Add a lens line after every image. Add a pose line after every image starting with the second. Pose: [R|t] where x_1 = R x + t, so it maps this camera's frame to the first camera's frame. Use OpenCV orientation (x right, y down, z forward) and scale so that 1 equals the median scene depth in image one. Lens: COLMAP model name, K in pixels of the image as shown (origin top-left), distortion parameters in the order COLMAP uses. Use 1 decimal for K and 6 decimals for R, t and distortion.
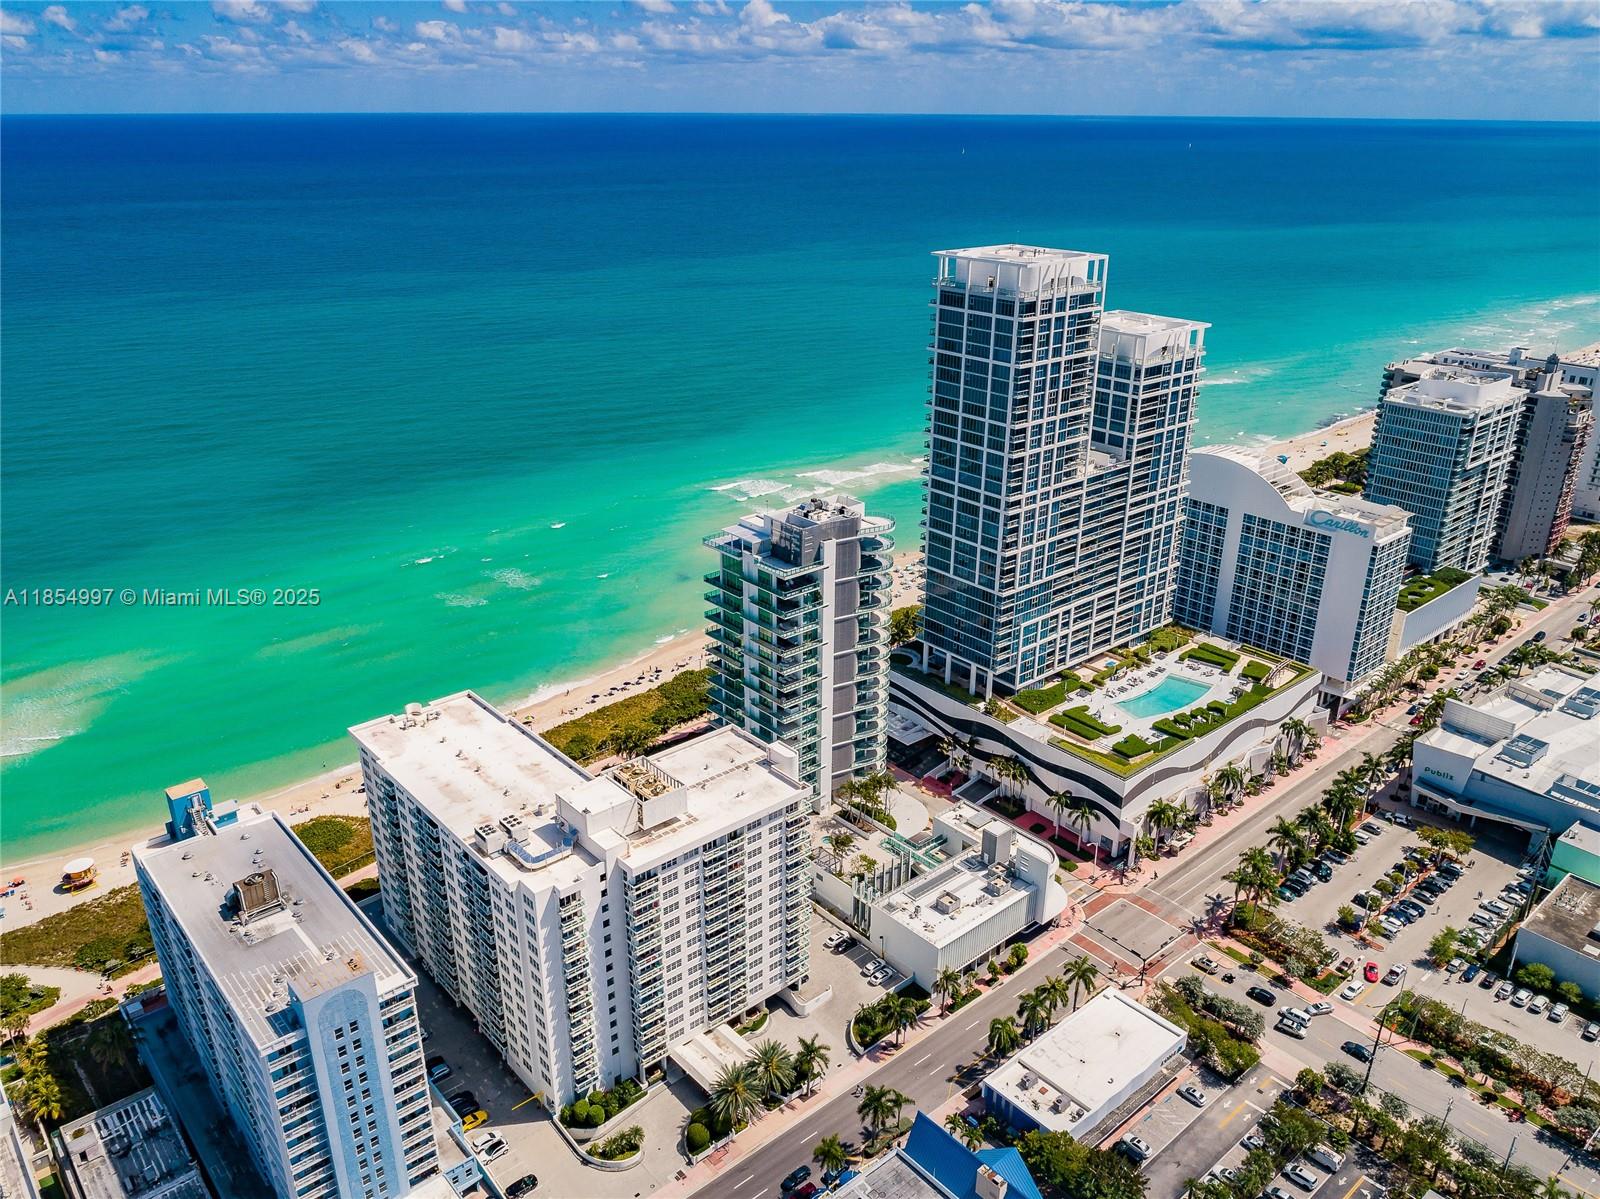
lens RADIAL K [[1206.9, 0, 800.0], [0, 1206.9, 599.5], [0, 0, 1]] dist [-0.022577, 0.009962]
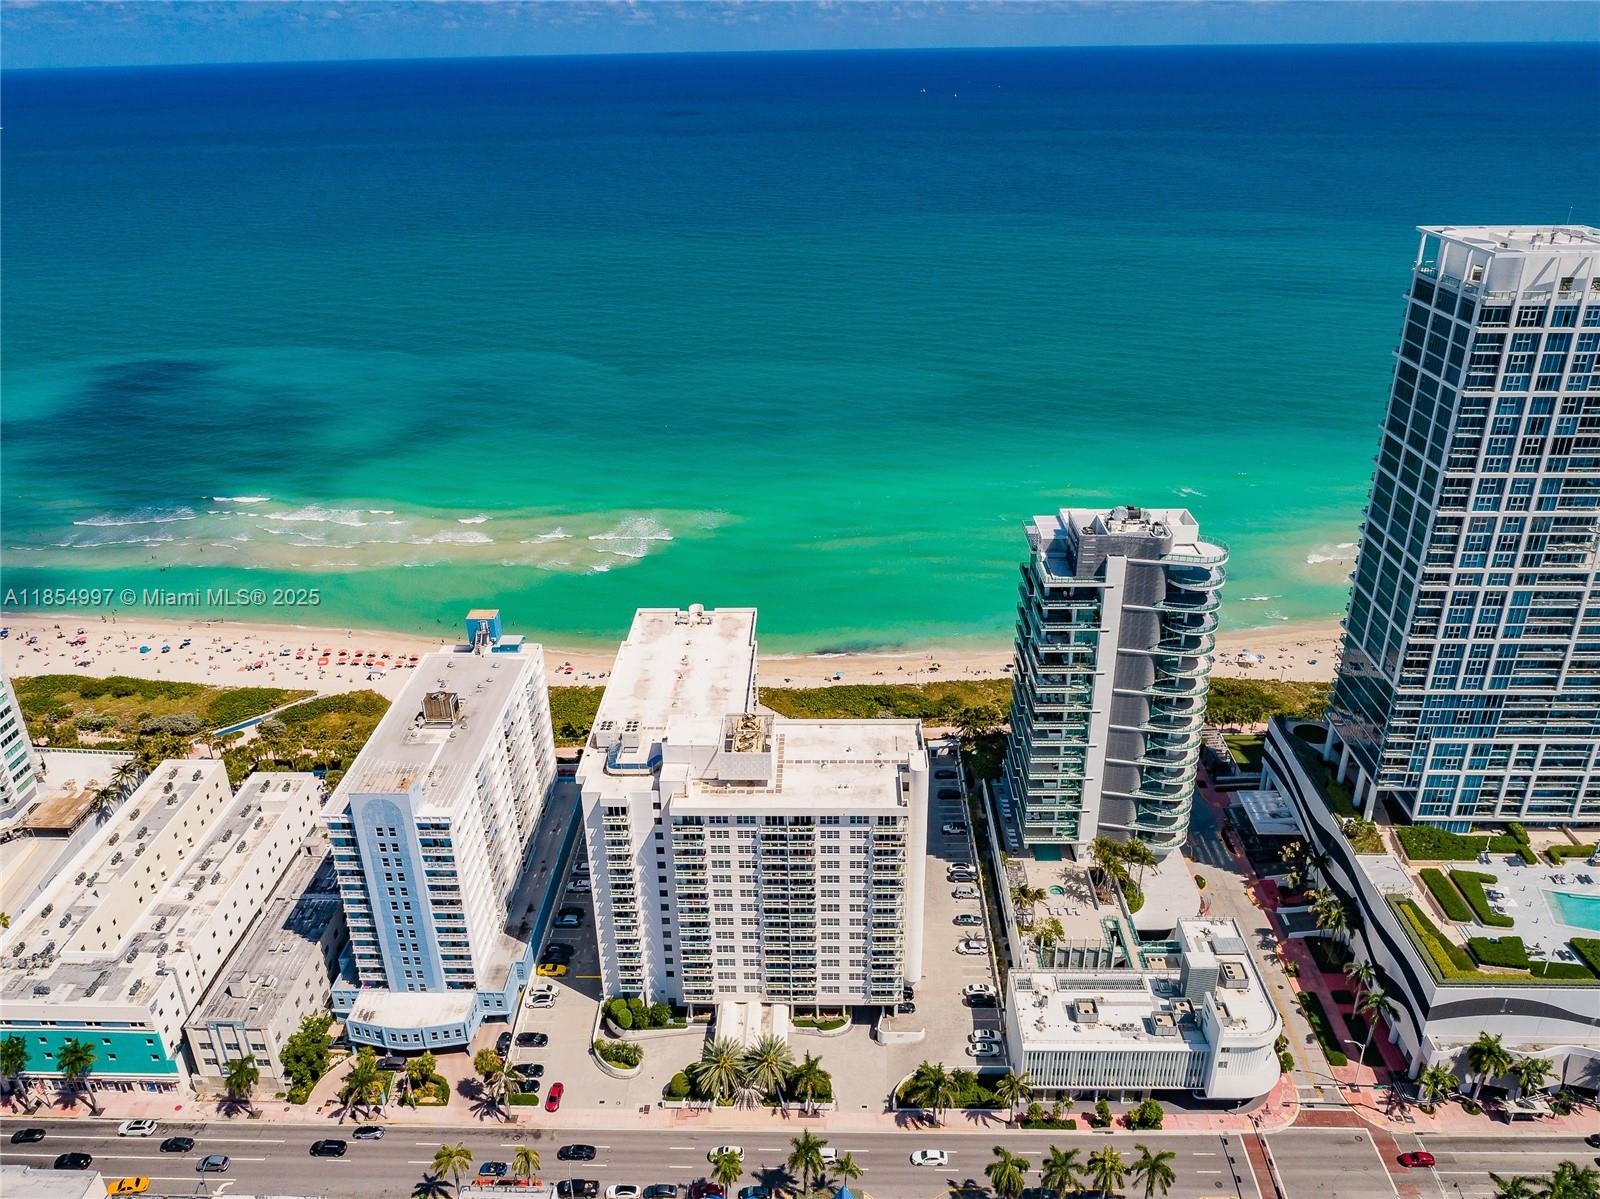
lens RADIAL K [[1206.9, 0, 800.0], [0, 1206.9, 599.5], [0, 0, 1]] dist [-0.022577, 0.009962]
pose [[0.737912, 0.271337, -0.617950, 0.353932], [-0.240973, 0.961195, 0.134301, -0.072239], [0.630411, 0.049807, 0.774662, 0.189348]]
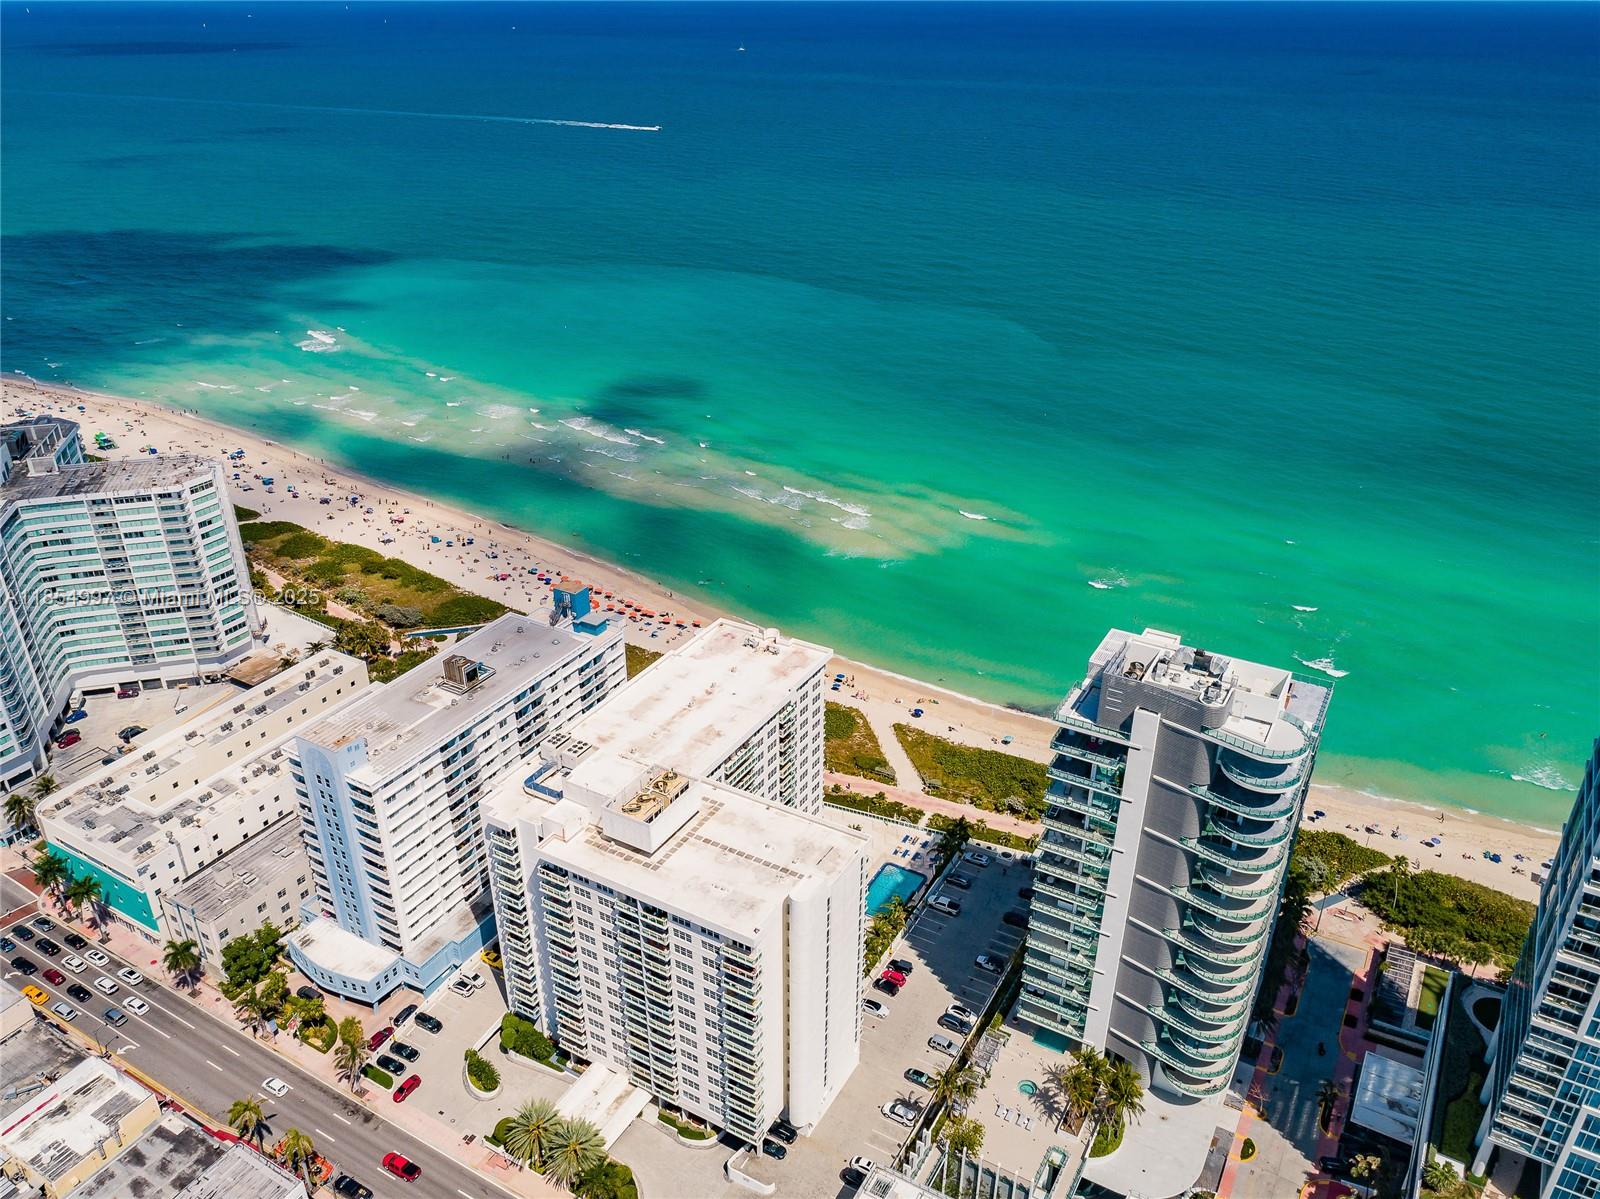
lens RADIAL K [[1202.1, 0, 800.0], [0, 1202.1, 599.5], [0, 0, 1]] dist [-0.029305, 0.010317]
pose [[0.324449, 0.429123, -0.842963, 0.427823], [-0.360033, 0.880118, 0.309464, -0.209609], [0.874705, 0.203089, 0.440052, 0.500346]]
